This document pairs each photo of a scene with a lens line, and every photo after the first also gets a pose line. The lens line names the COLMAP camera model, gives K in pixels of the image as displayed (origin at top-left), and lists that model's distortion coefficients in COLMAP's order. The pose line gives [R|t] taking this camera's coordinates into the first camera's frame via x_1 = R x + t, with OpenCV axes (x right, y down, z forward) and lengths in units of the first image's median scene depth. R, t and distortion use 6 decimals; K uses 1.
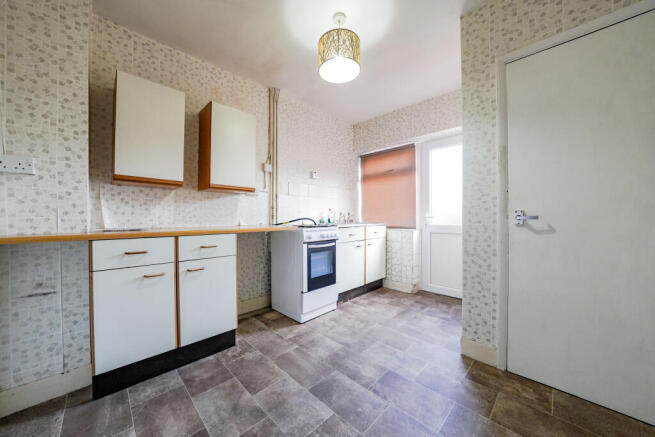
lens RADIAL K [[234.6, 0, 329.4], [0, 234.6, 217.9], [0, 0, 1]] dist [-0.000827, -0.000006]
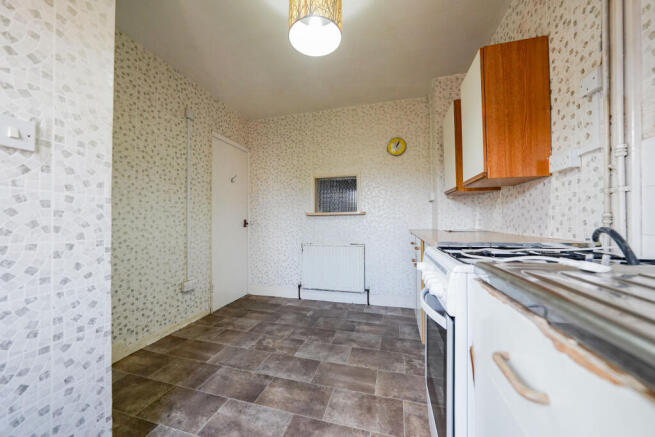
lens RADIAL K [[234.6, 0, 327.1], [0, 234.6, 220.2], [0, 0, 1]] dist [-0.000827, -0.000006]
pose [[-0.870674, 0.004373, -0.491842, 0.451923], [0.005254, 0.999986, -0.000410, -0.017541], [0.491833, -0.002941, -0.870684, 1.930907]]
